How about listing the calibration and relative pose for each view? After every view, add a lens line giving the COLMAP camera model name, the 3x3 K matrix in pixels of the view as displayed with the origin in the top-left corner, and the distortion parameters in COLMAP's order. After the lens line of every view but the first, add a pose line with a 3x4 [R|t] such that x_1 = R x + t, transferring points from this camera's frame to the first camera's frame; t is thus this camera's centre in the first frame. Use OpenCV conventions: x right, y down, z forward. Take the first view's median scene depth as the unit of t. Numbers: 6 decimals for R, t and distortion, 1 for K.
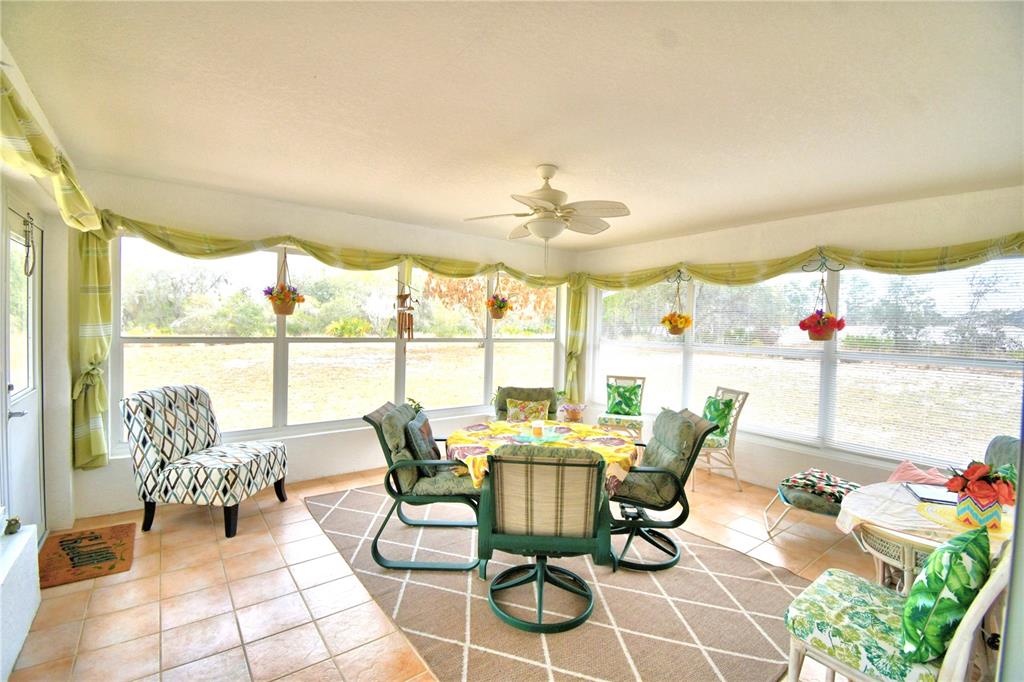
lens RADIAL K [[447.4, 0, 509.3], [0, 447.4, 340.2], [0, 0, 1]] dist [0.026396, -0.029843]
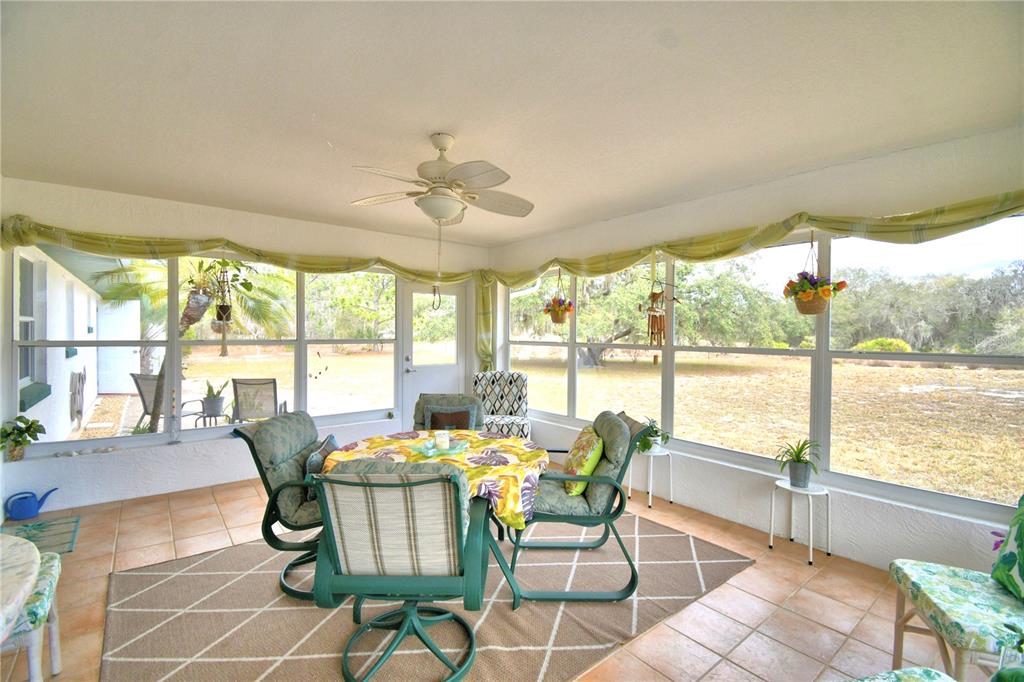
lens RADIAL K [[447.4, 0, 509.3], [0, 447.4, 340.2], [0, 0, 1]] dist [0.026396, -0.029843]
pose [[0.013520, -0.006149, -0.999890, 0.823670], [-0.041803, 0.999103, -0.006709, 0.002015], [0.999034, 0.041889, 0.013251, 0.980709]]
